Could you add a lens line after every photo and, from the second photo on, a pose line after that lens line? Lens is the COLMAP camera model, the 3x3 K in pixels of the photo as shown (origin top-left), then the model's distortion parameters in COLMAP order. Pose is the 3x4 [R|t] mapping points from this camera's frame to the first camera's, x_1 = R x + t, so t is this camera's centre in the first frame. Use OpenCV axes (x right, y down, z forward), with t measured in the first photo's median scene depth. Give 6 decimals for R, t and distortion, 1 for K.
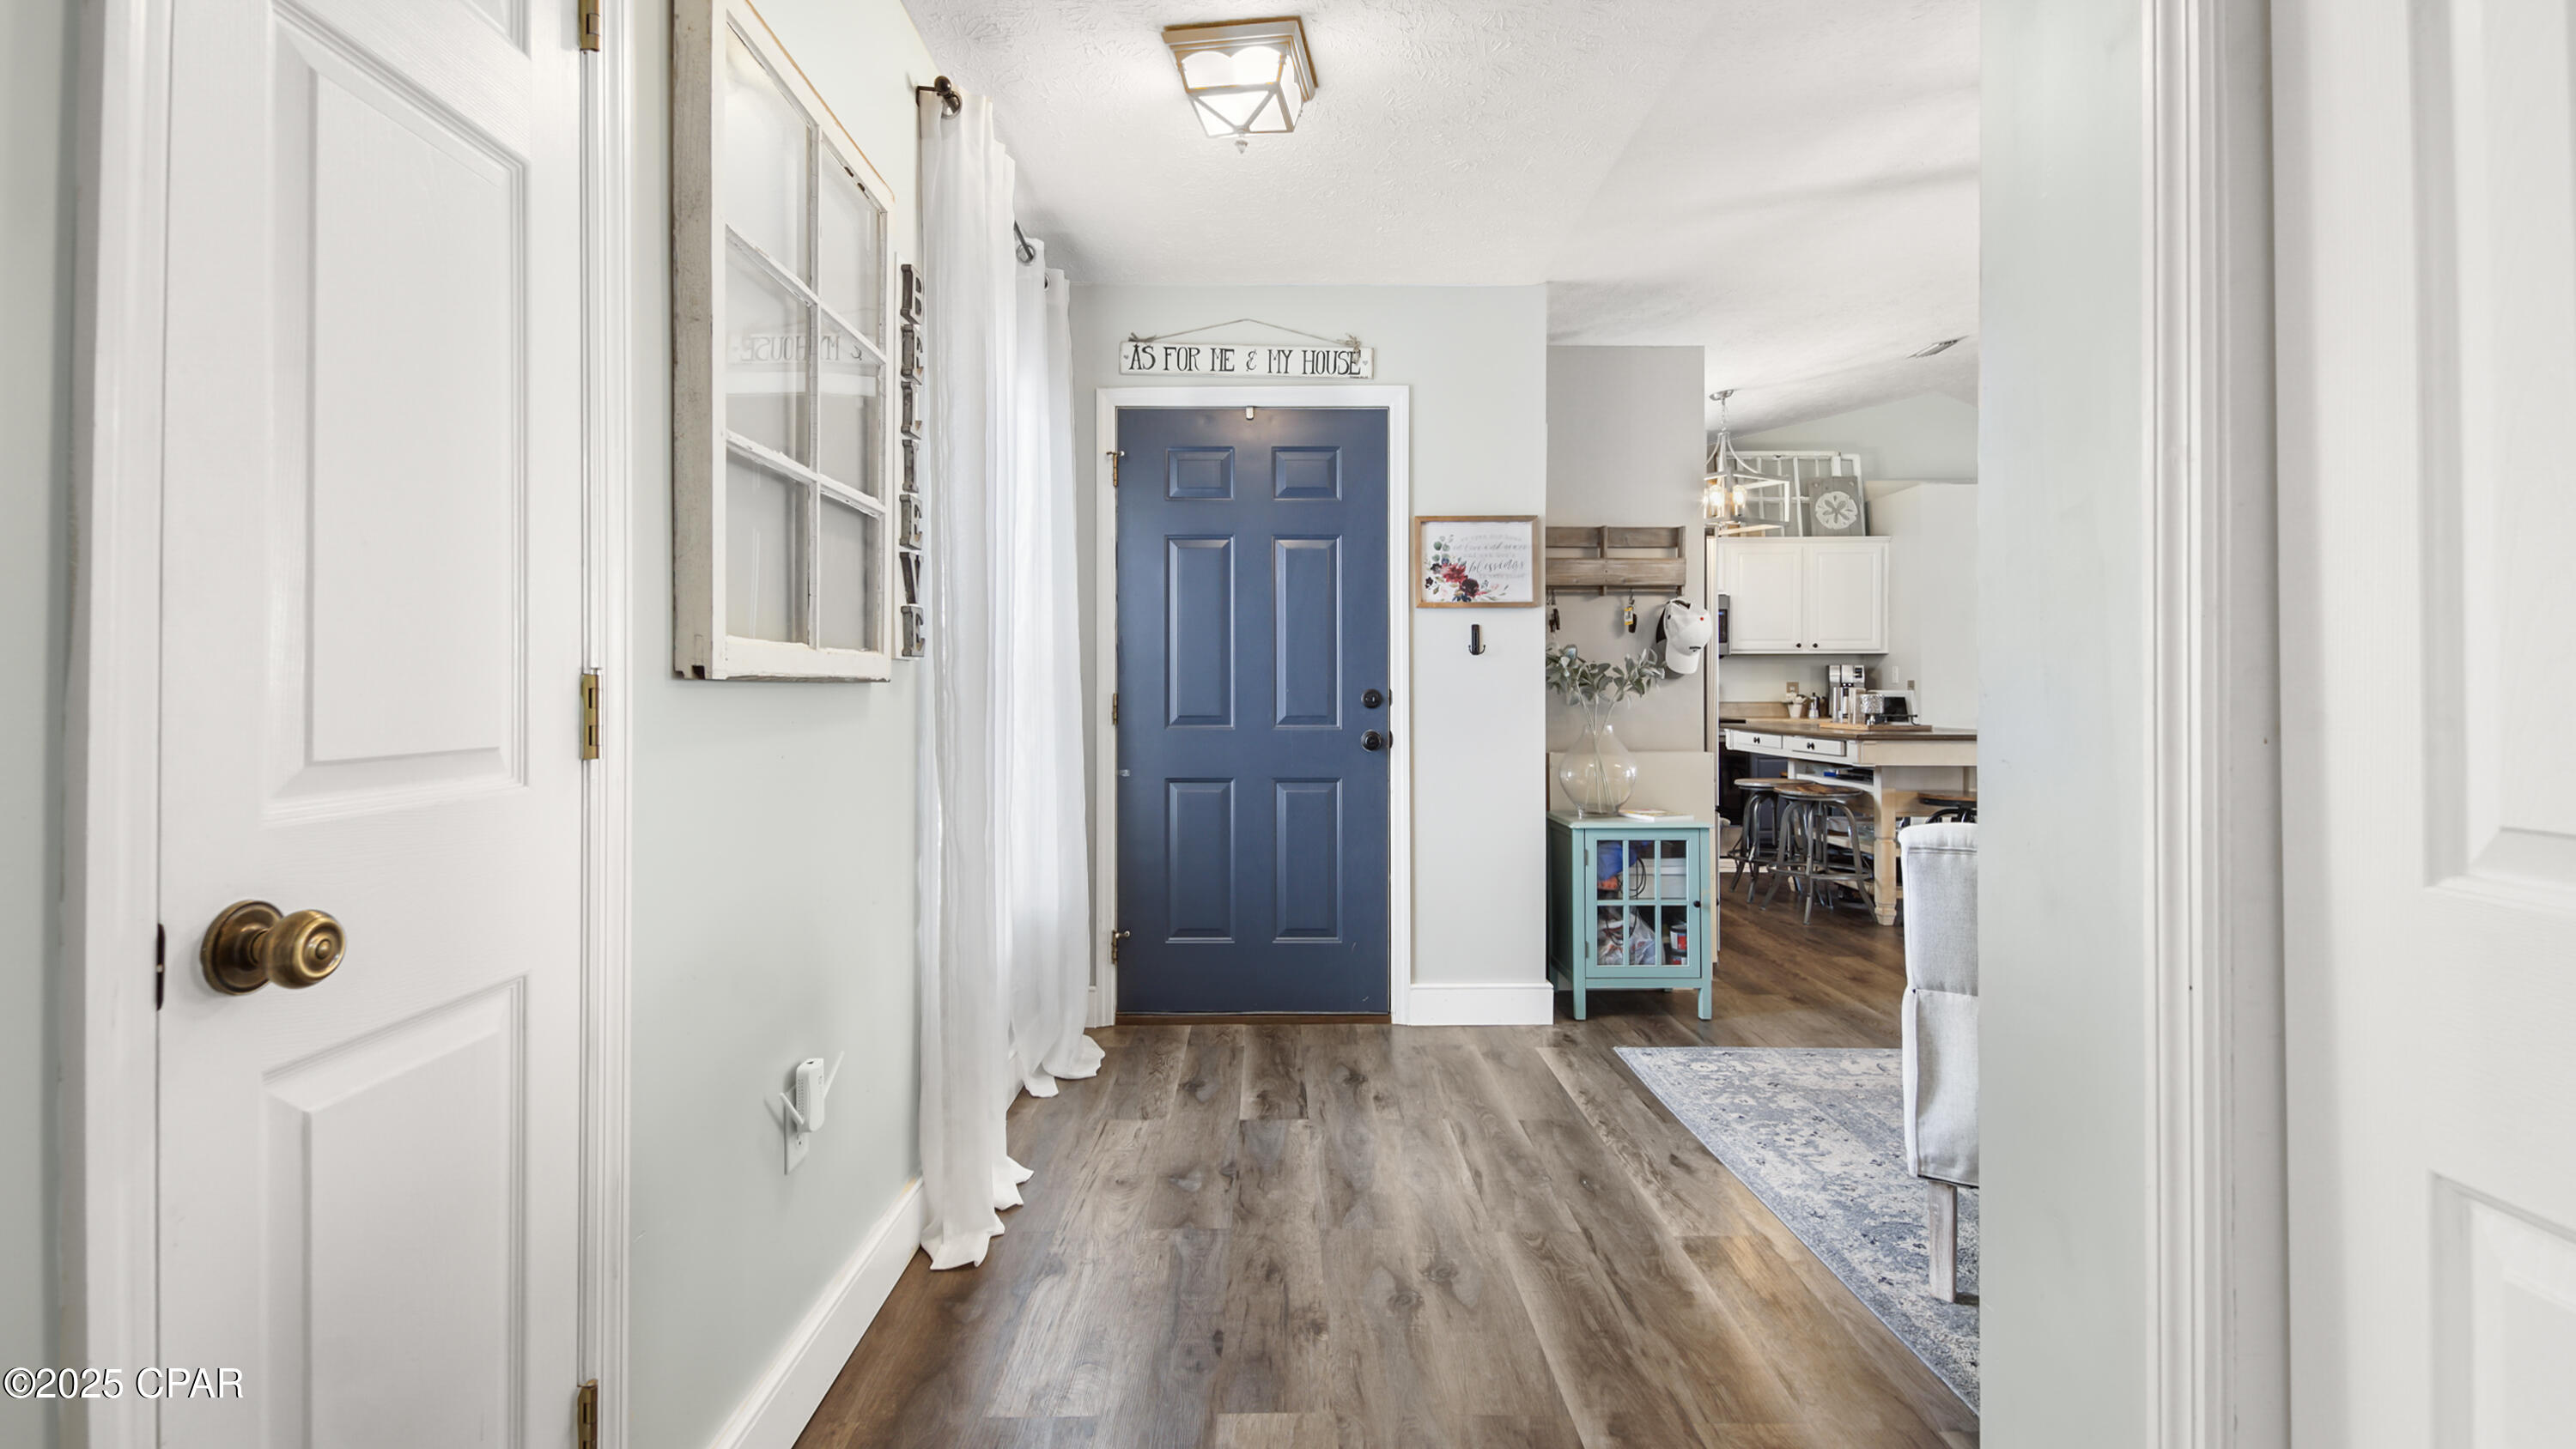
lens RADIAL K [[1132.6, 0, 1275.3], [0, 1132.6, 710.8], [0, 0, 1]] dist [0.027034, -0.016743]
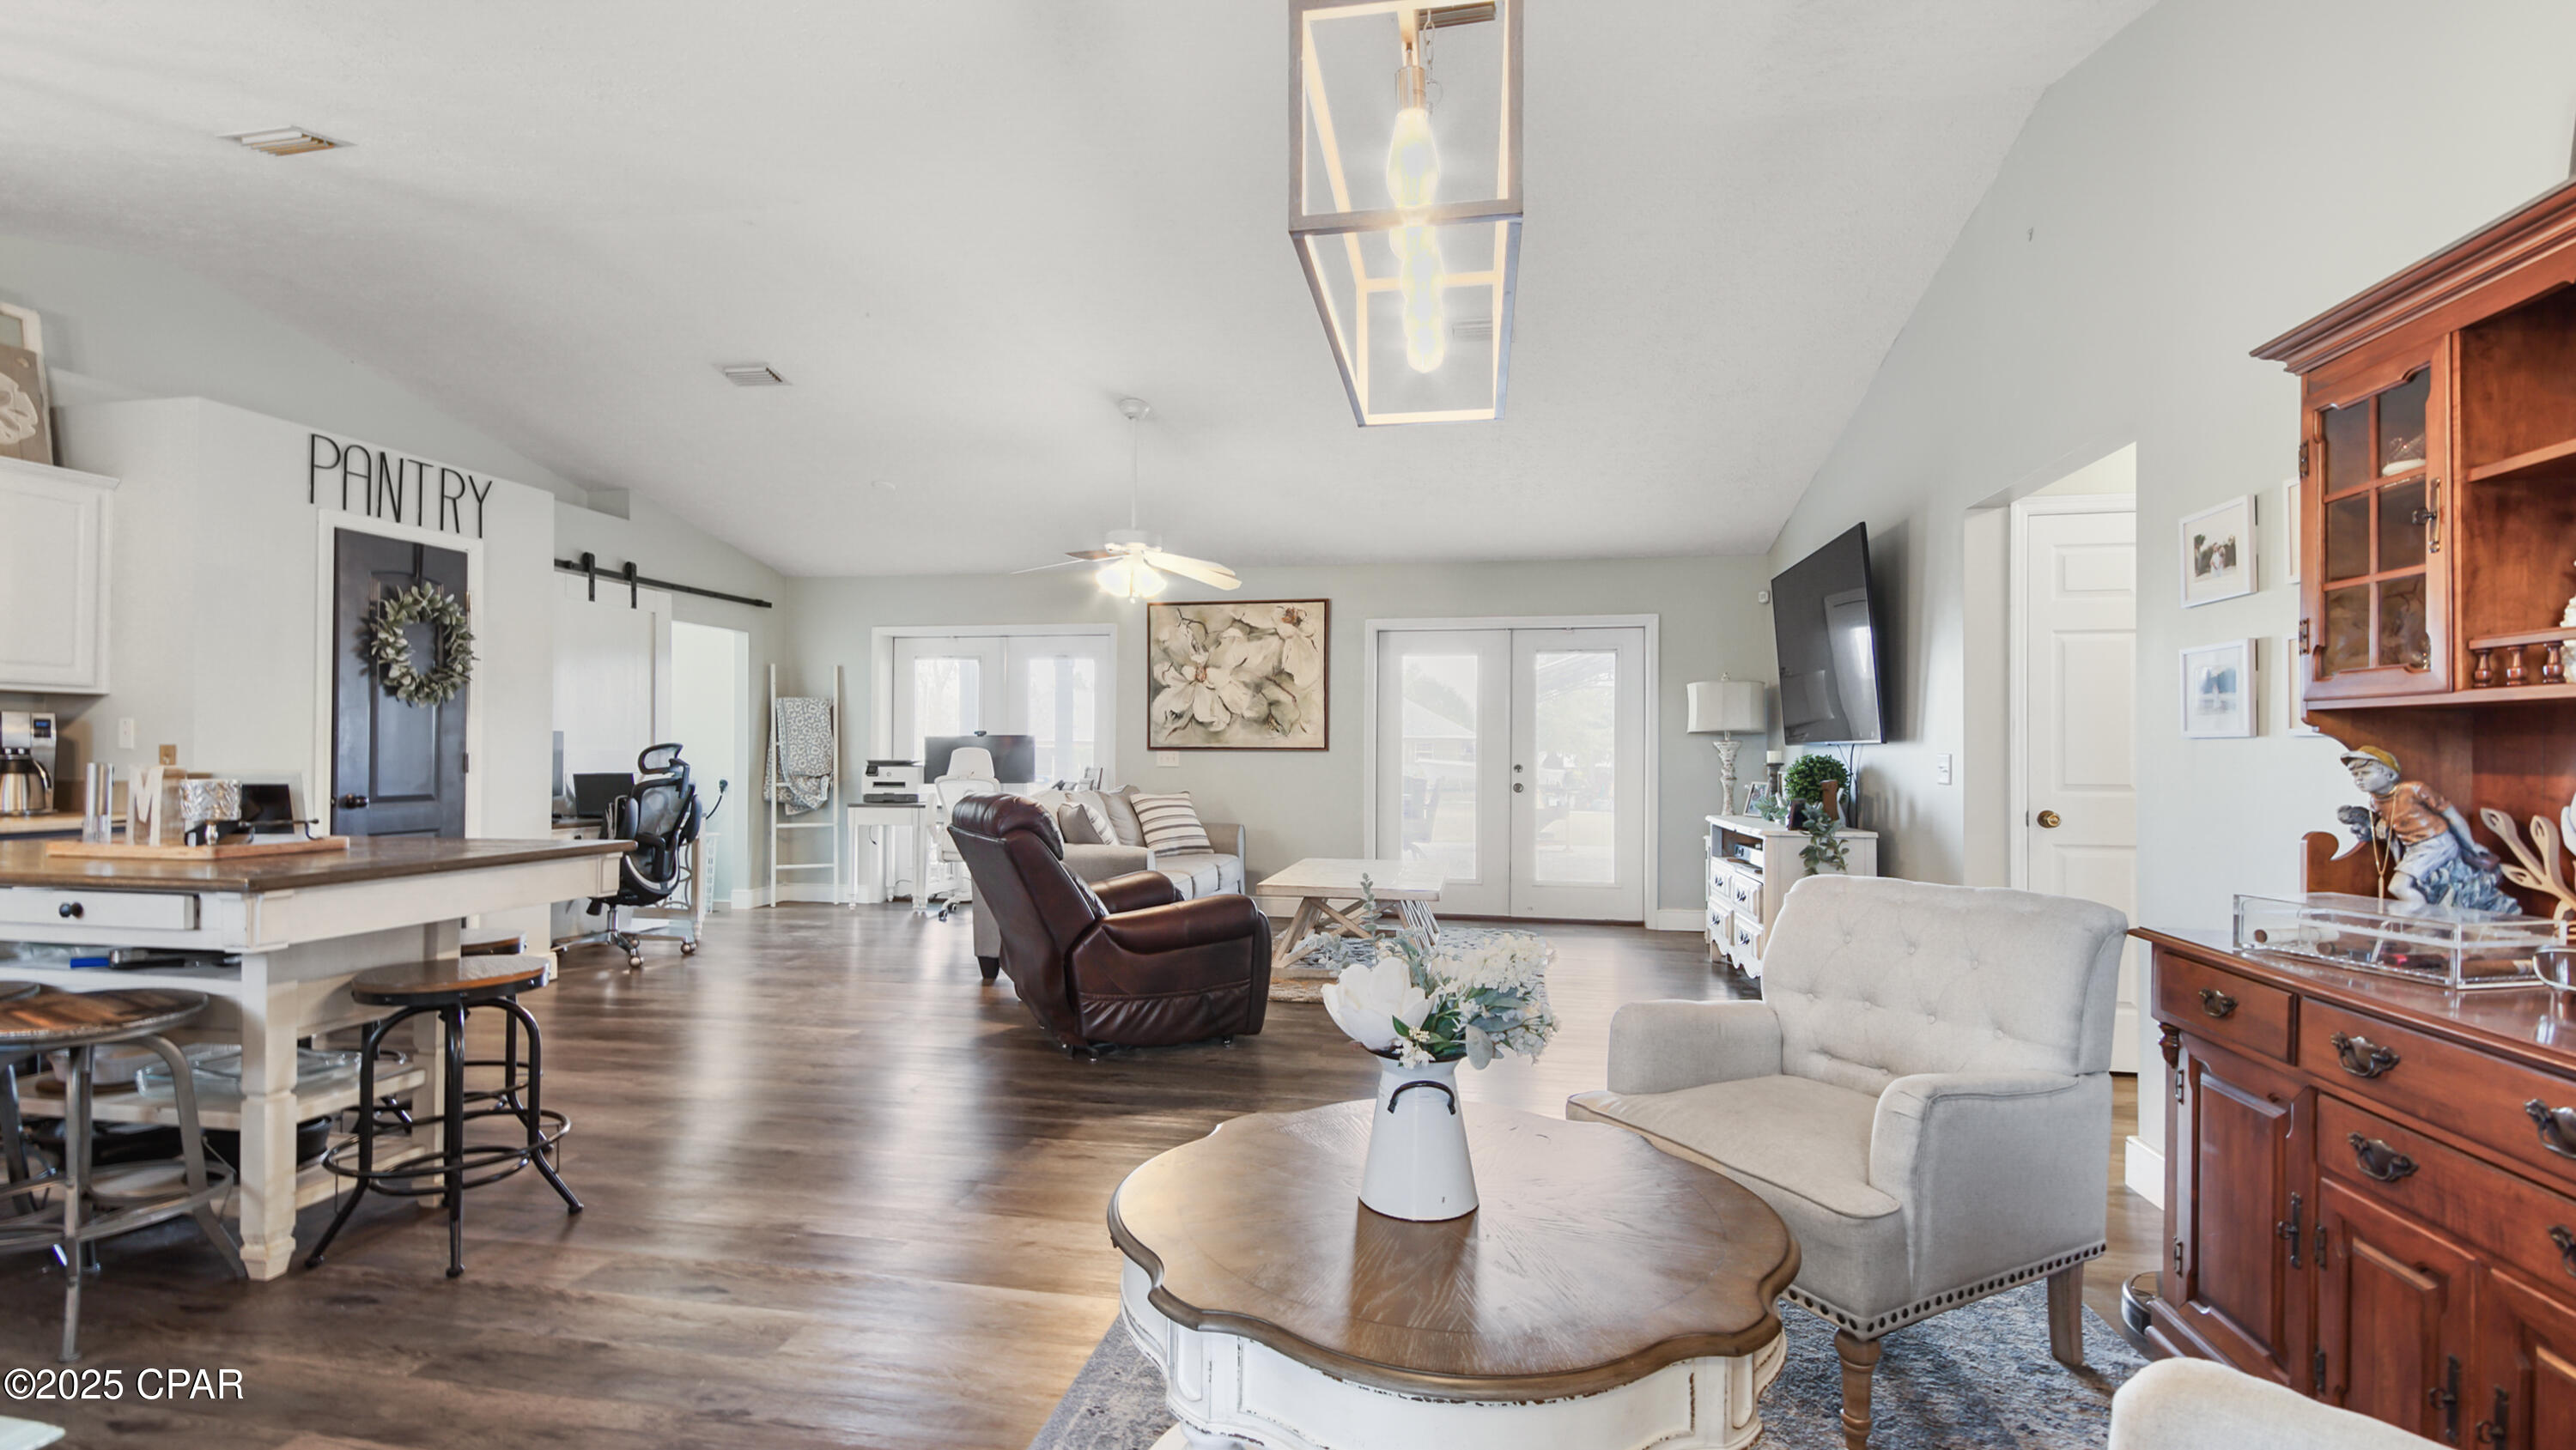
lens RADIAL K [[1132.6, 0, 1308.4], [0, 1132.6, 739.4], [0, 0, 1]] dist [0.027034, -0.016743]
pose [[0.167118, 0.014022, 0.985837, 0.098732], [0.013207, 0.999777, -0.016459, -0.012350], [-0.985848, 0.015771, 0.166895, 0.346738]]
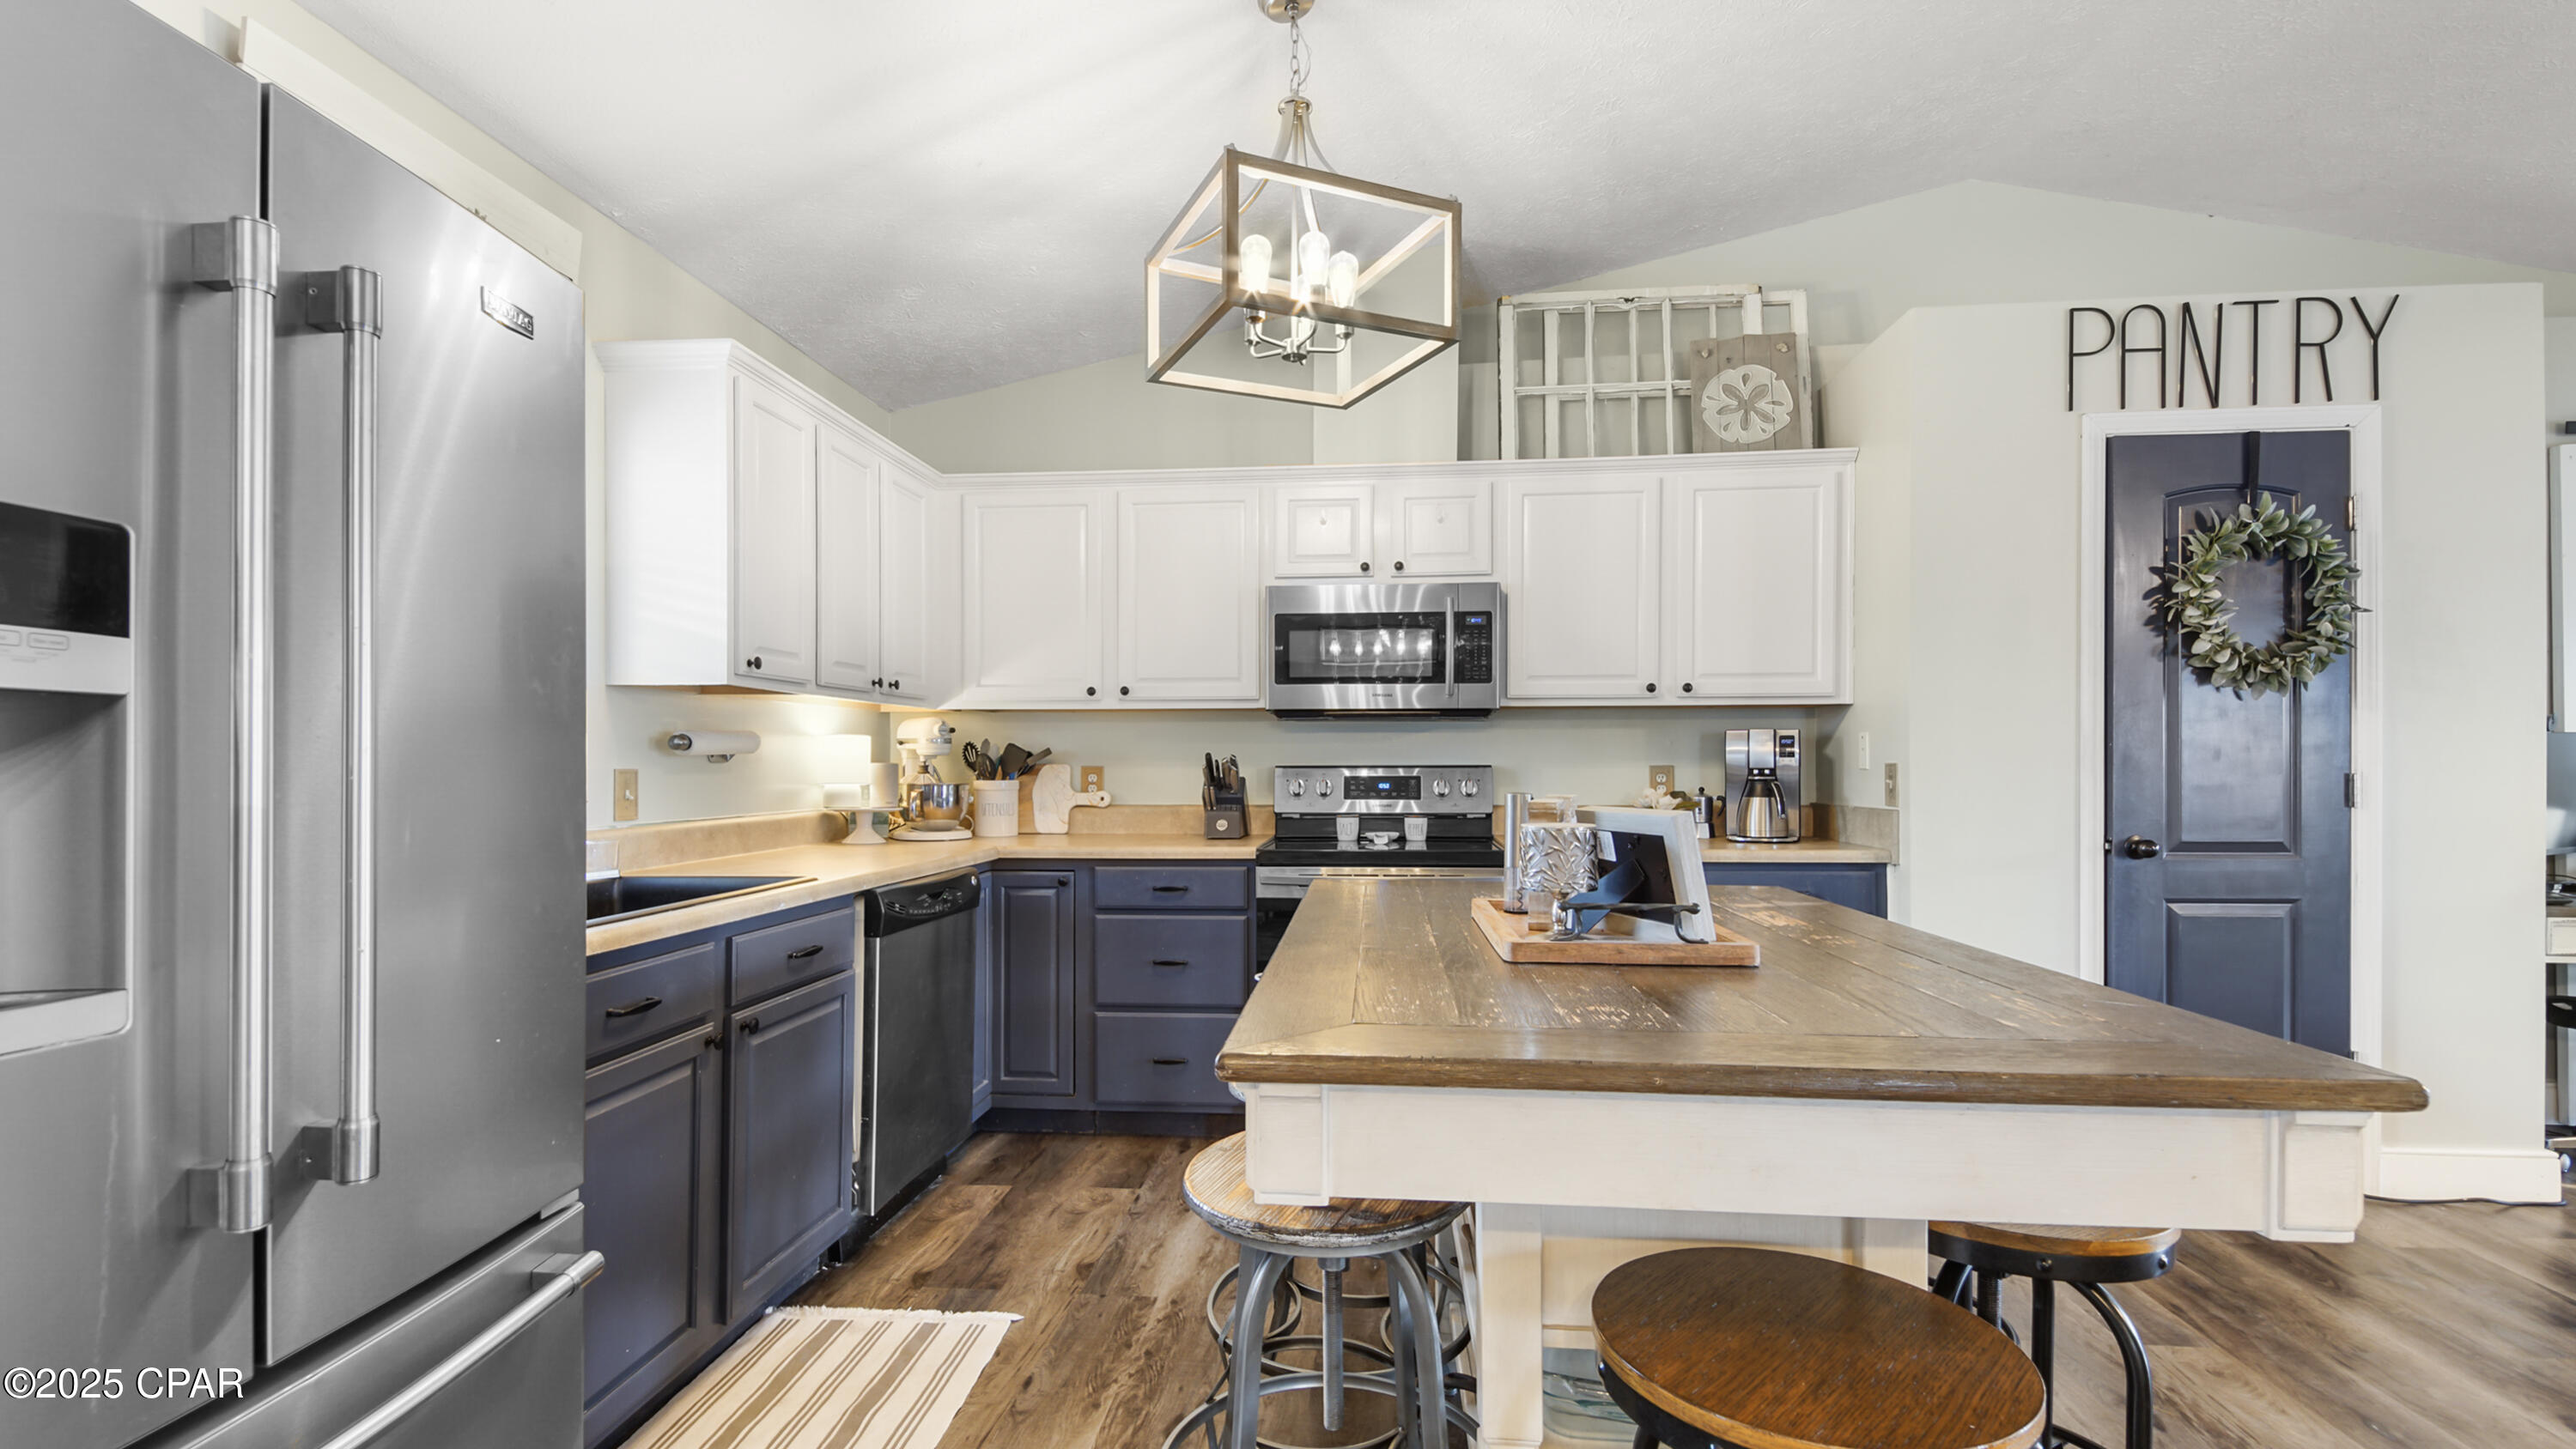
lens RADIAL K [[1132.6, 0, 1269.3], [0, 1132.6, 766.5], [0, 0, 1]] dist [0.027034, -0.016743]
pose [[0.993983, 0.001088, -0.109532, 0.350974], [-0.002553, 0.999909, -0.013236, -0.018185], [0.109508, 0.013436, 0.993895, 0.514694]]
